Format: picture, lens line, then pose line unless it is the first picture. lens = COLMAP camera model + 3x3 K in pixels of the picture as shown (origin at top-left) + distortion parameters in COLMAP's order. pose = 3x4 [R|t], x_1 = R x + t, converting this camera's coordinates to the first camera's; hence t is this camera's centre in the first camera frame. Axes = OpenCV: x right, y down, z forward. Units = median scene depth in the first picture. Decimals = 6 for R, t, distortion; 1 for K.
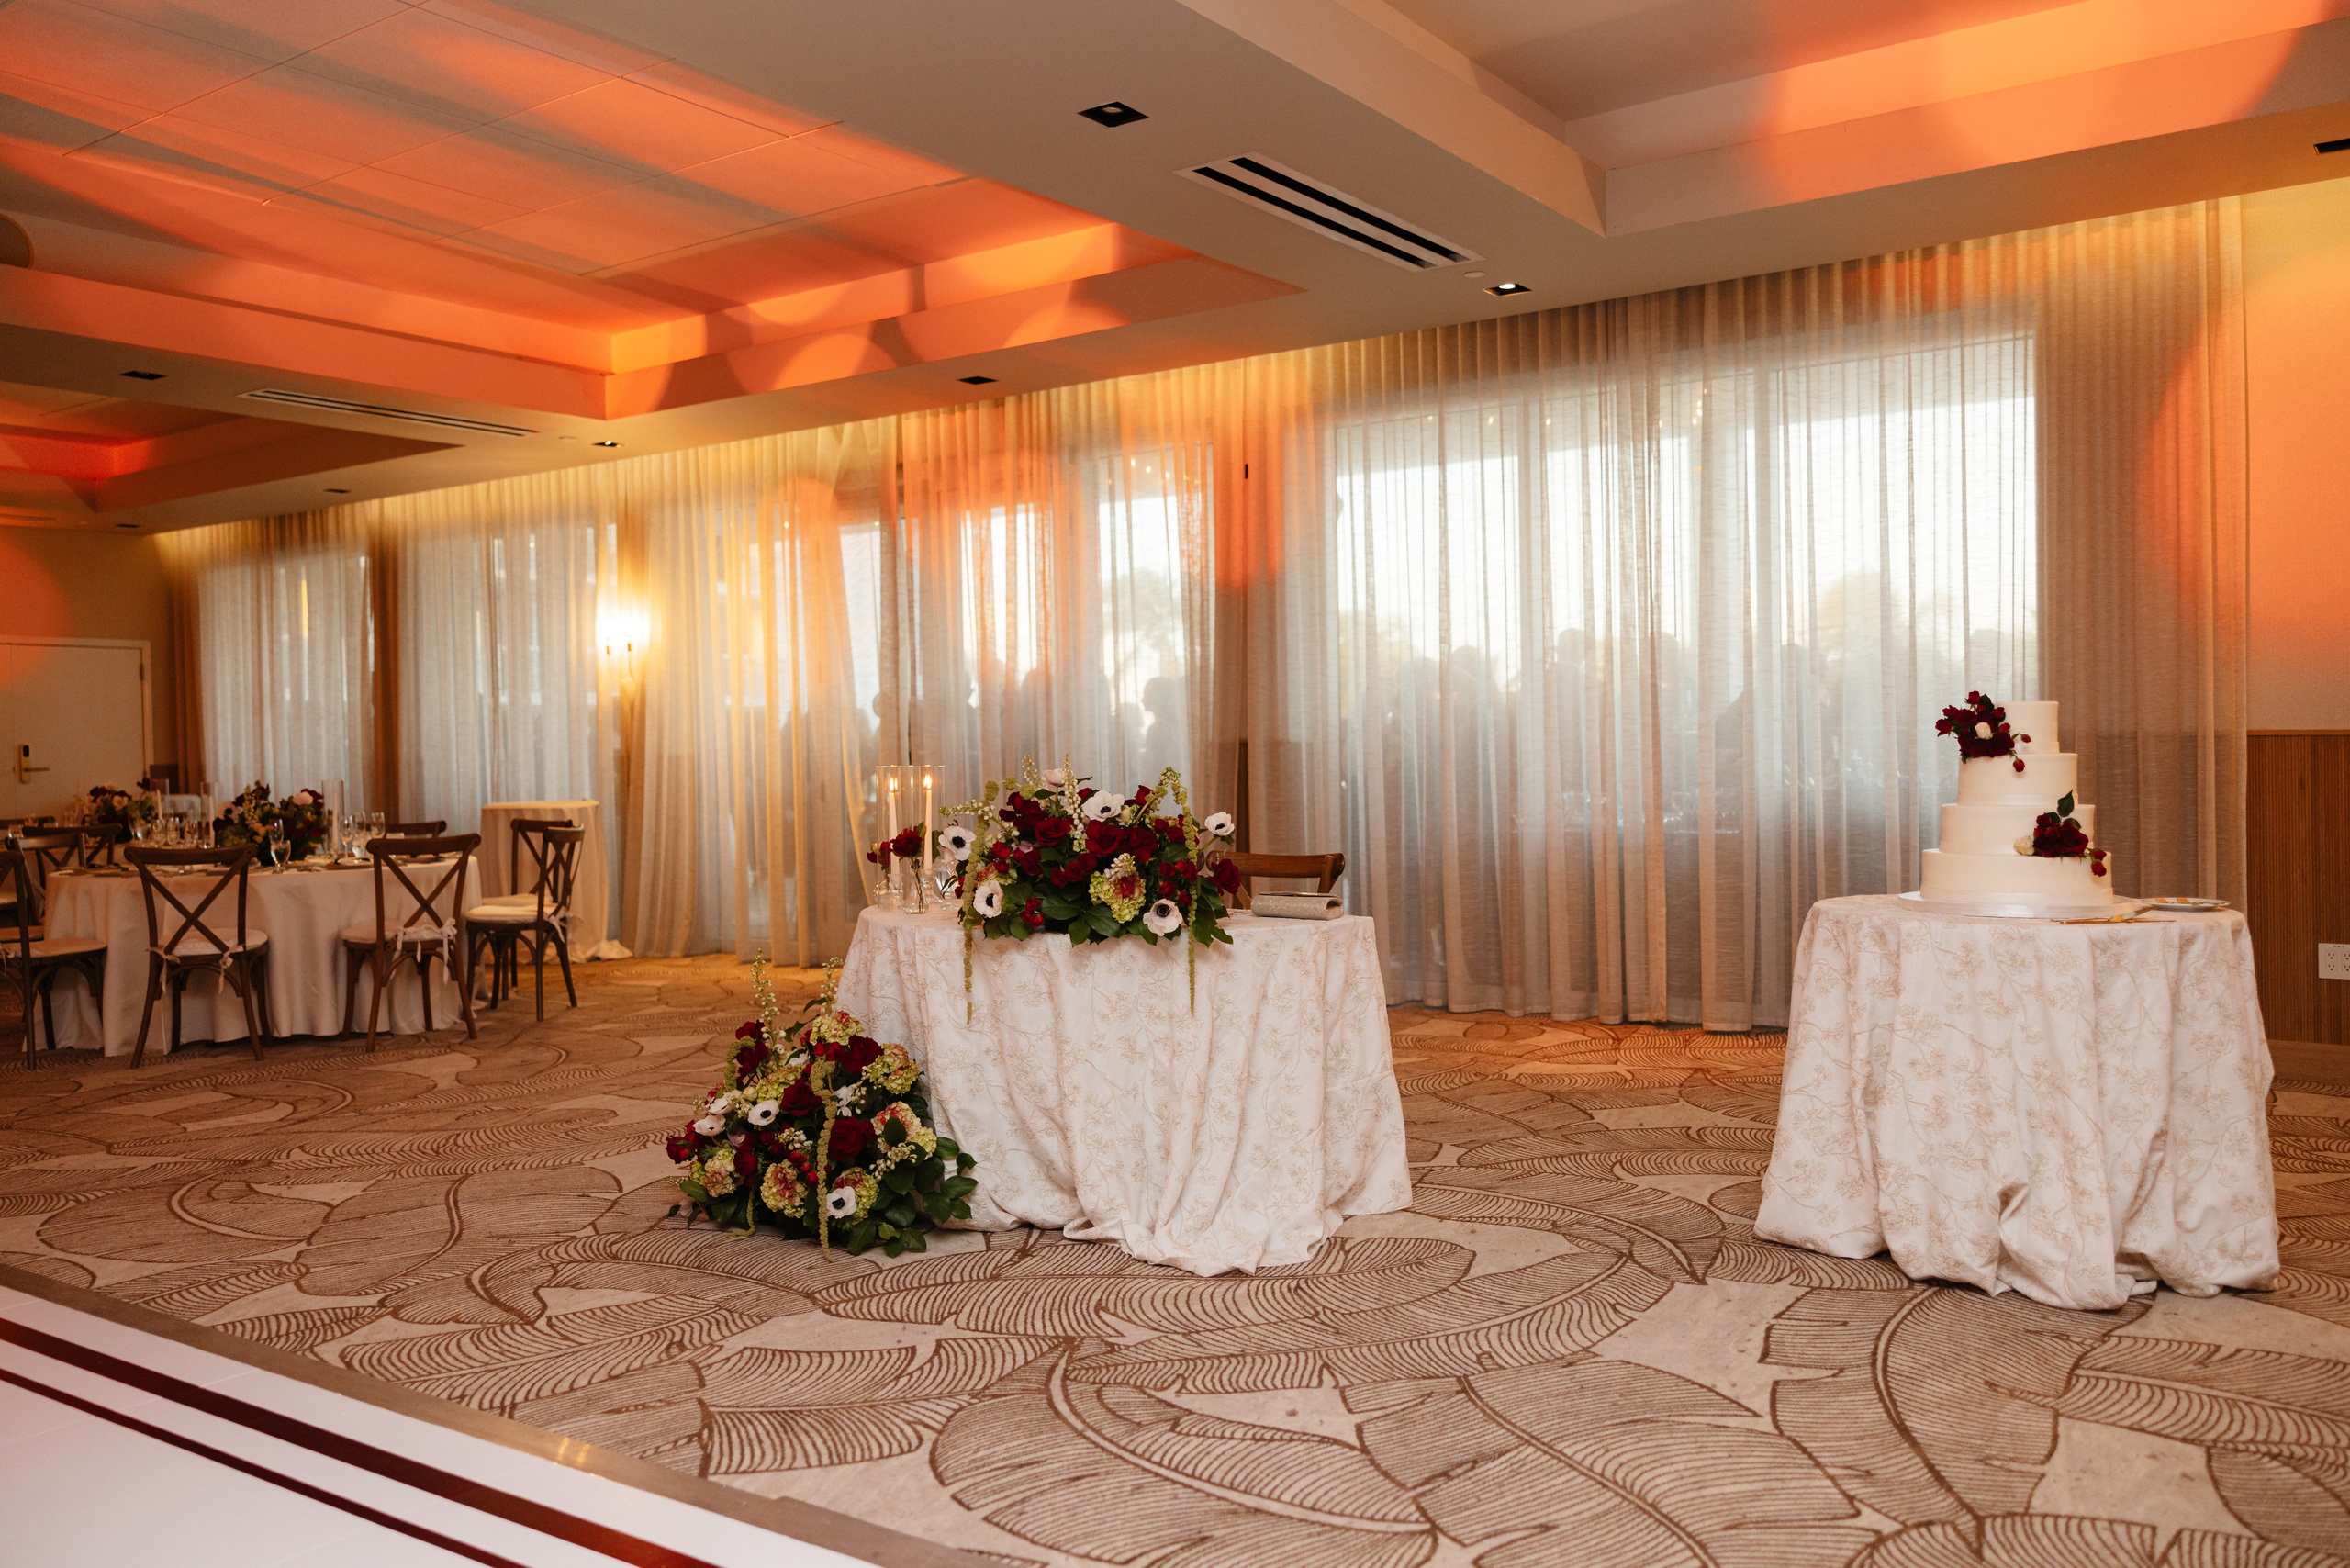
lens RADIAL K [[1859.5, 0, 1175.0], [0, 1859.5, 784.0], [0, 0, 1]] dist [-0.000080, 0.003523]
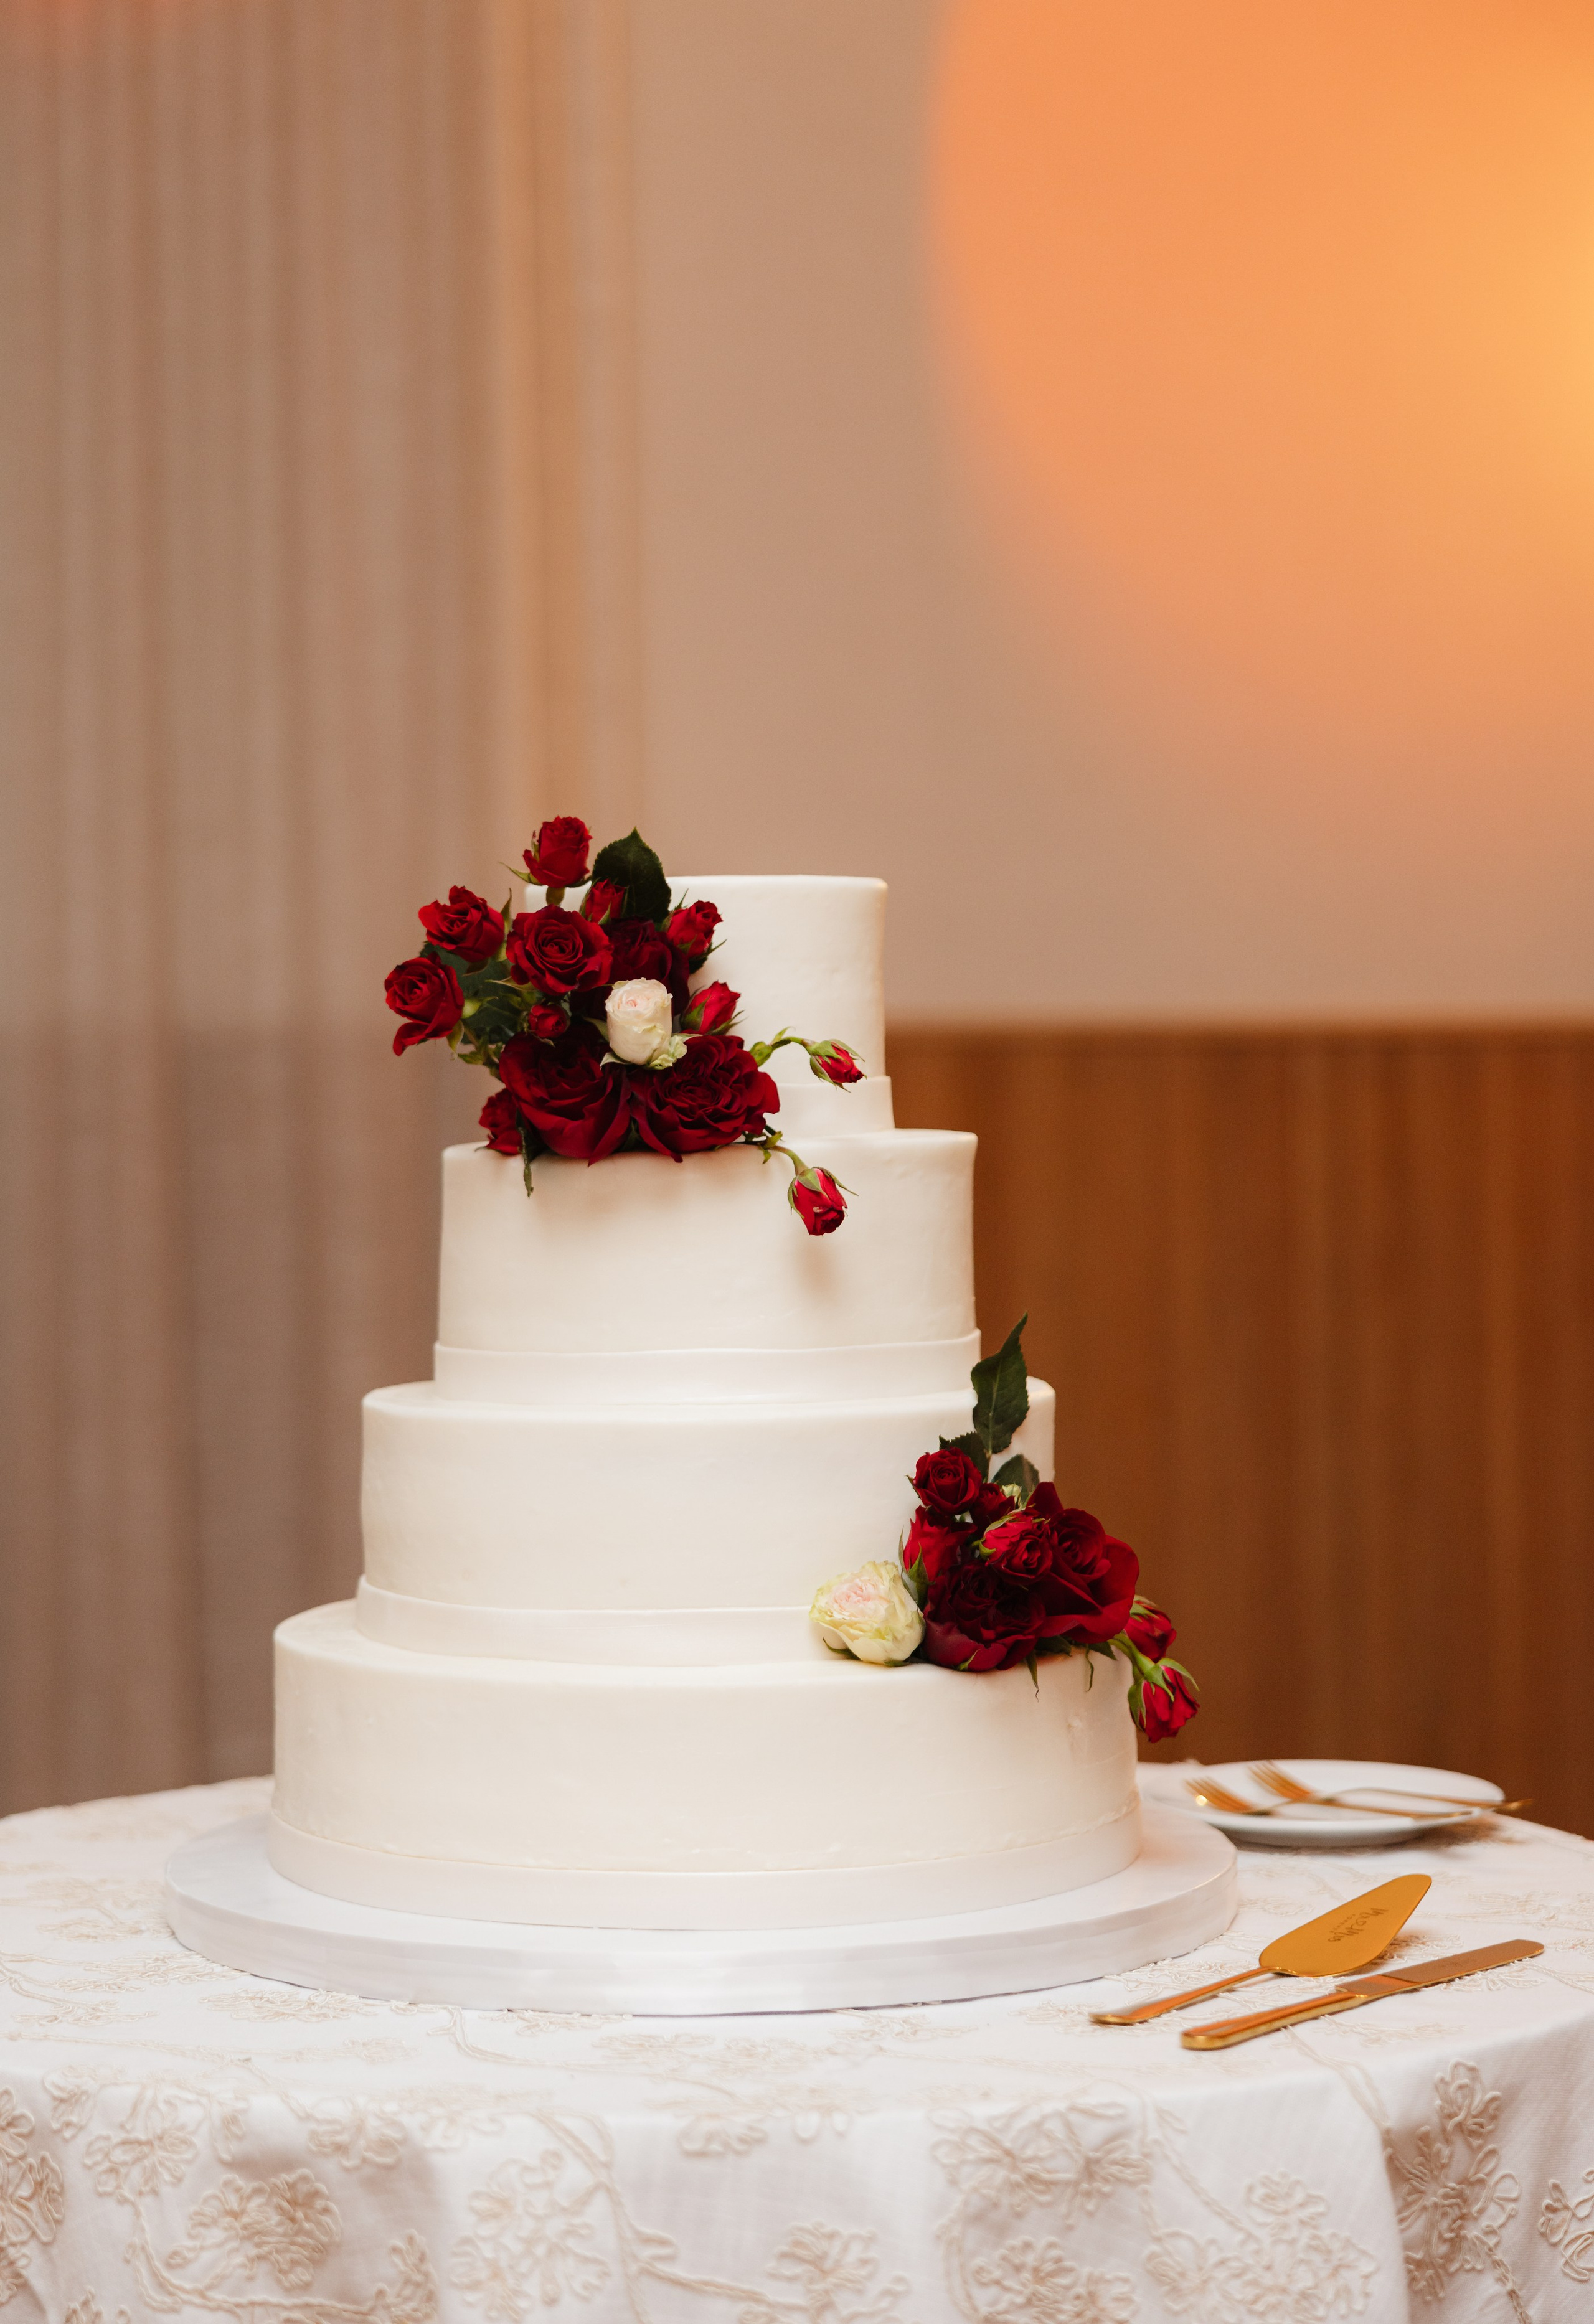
lens RADIAL K [[4703.9, 0, 797.0], [0, 4703.9, 1162.0], [0, 0, 1]] dist [0.025078, 0.435863]
pose [[0.736830, -0.011478, 0.675981, 0.109540], [0.009599, 0.999933, 0.006515, -0.016158], [-0.676010, 0.001688, 0.736891, 0.587680]]
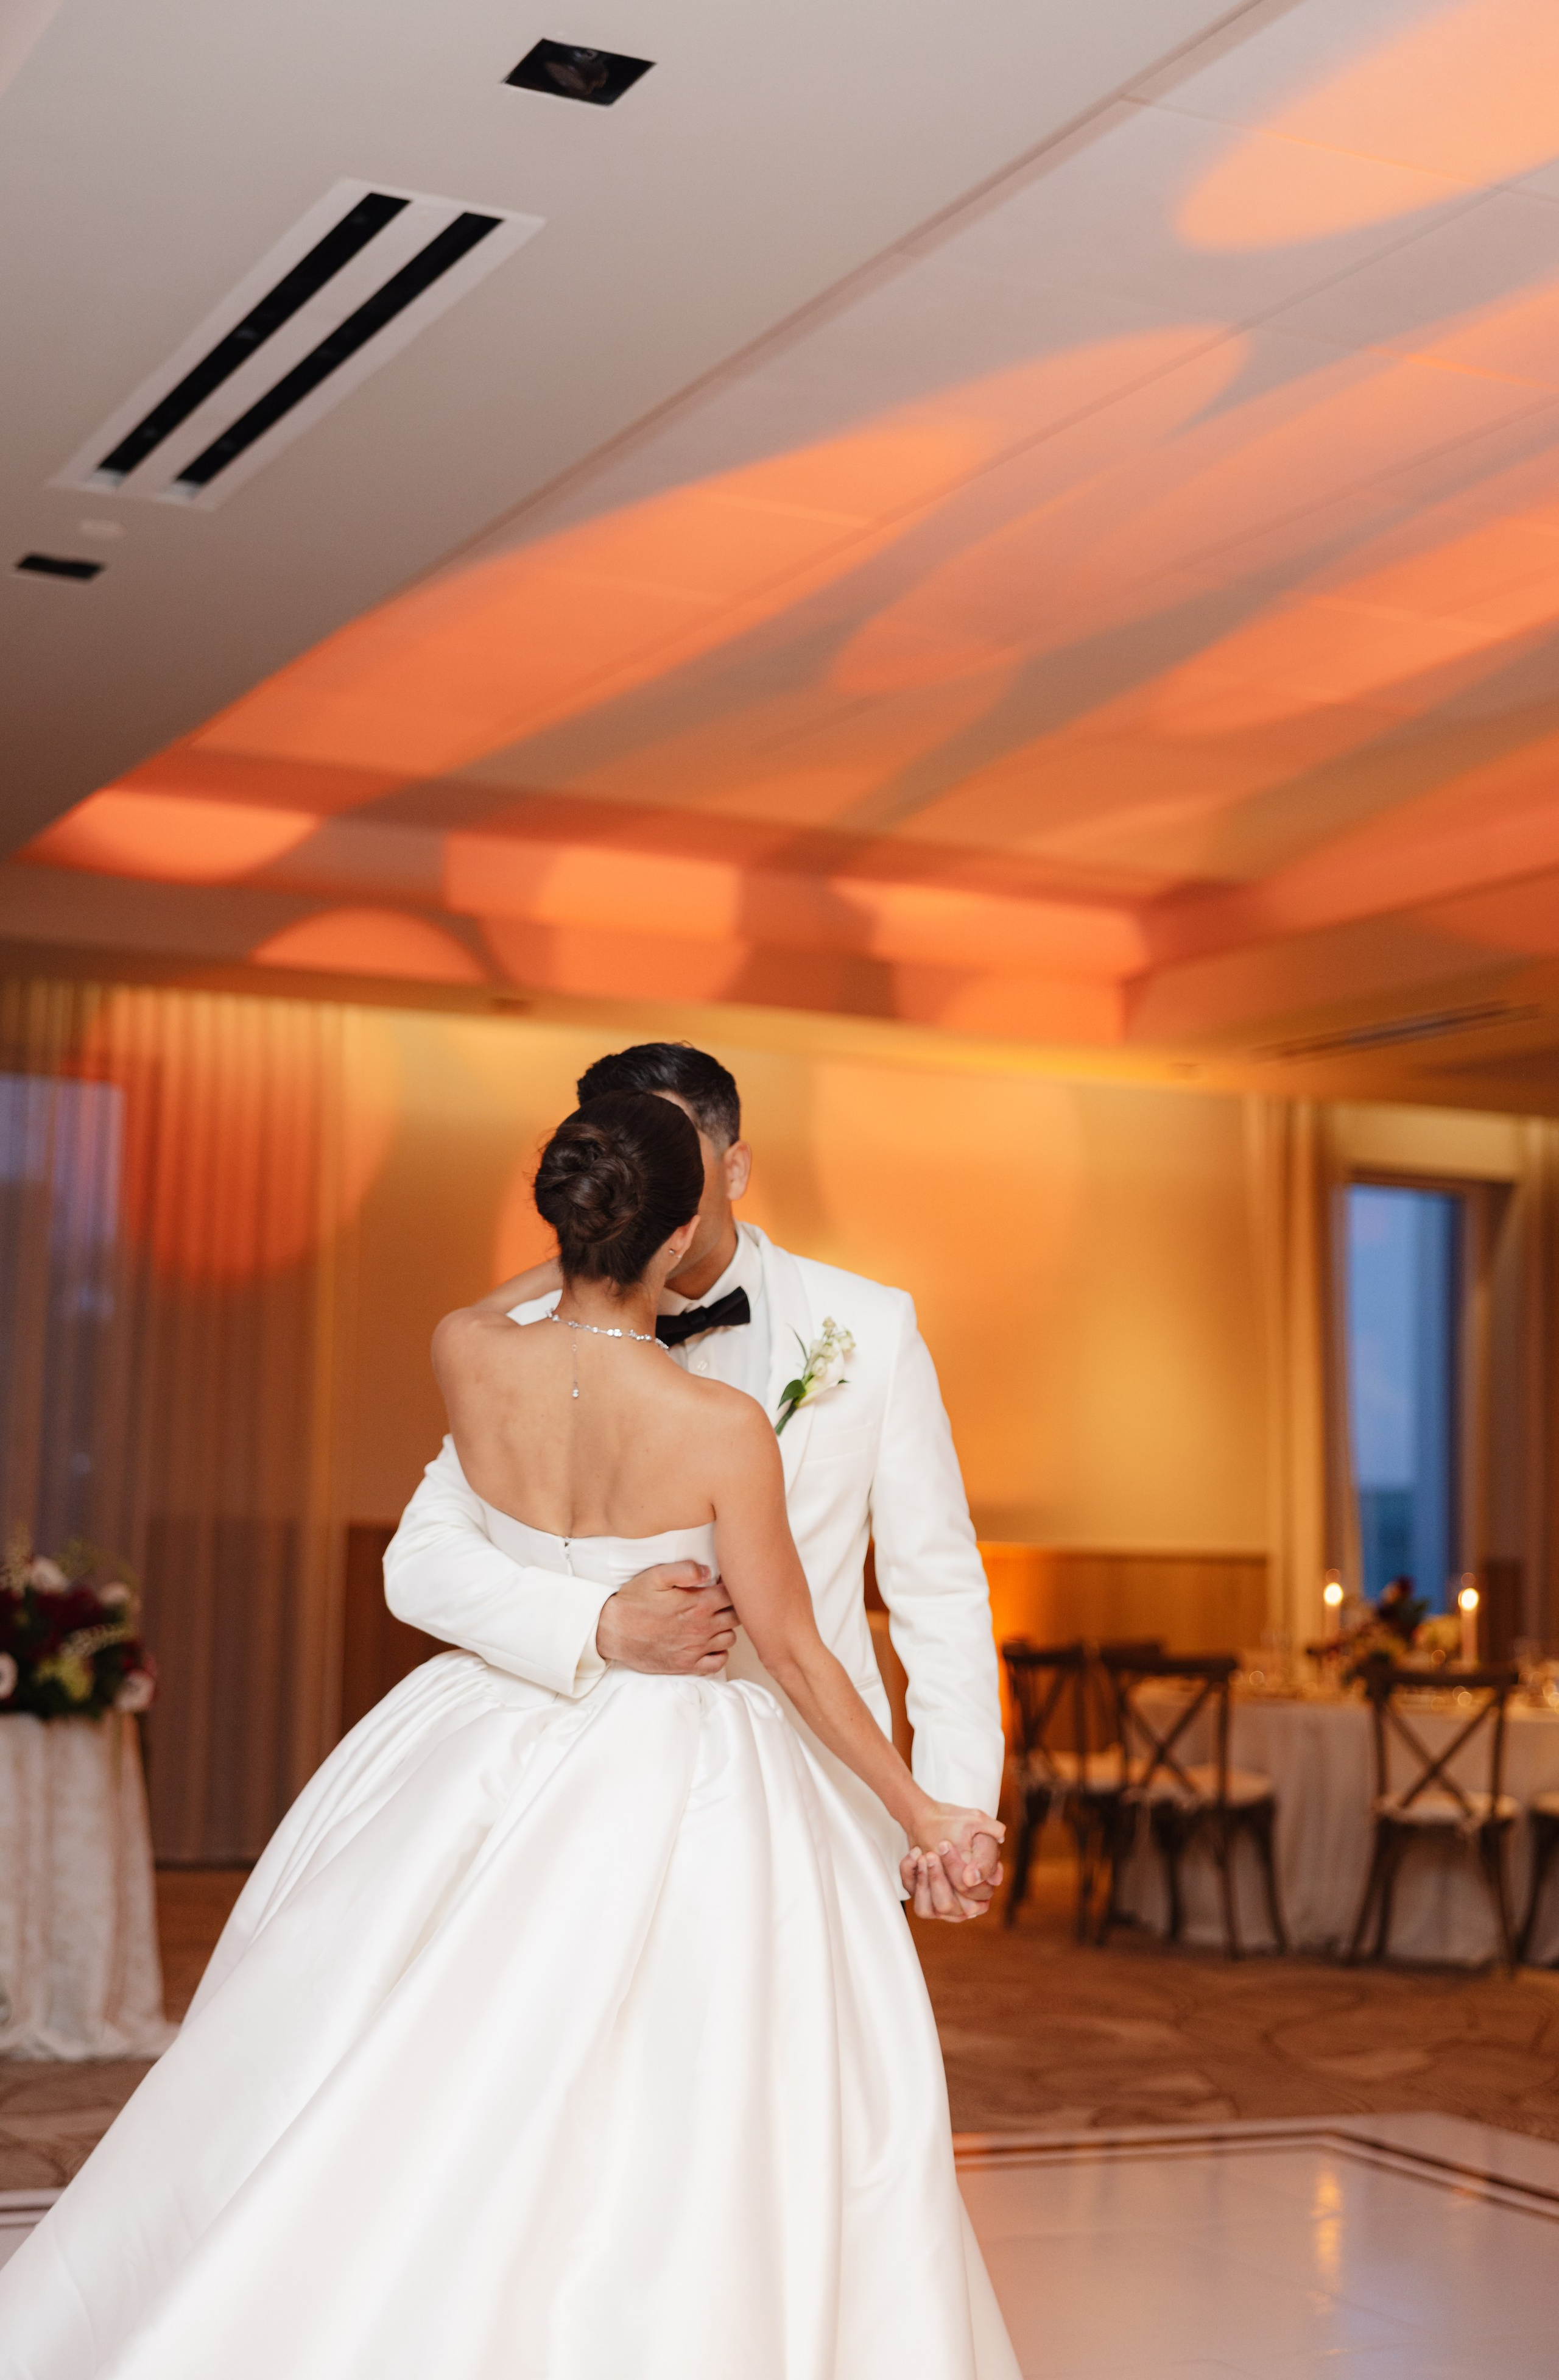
lens RADIAL K [[3407.5, 0, 735.1], [0, 3407.5, 1127.4], [0, 0, 1]] dist [0.015425, 0.021296]
pose [[0.490894, 0.132650, 0.861062, -1.352226], [-0.020111, 0.989803, -0.141018, 0.022909], [-0.870987, 0.051908, 0.488556, -0.161303]]
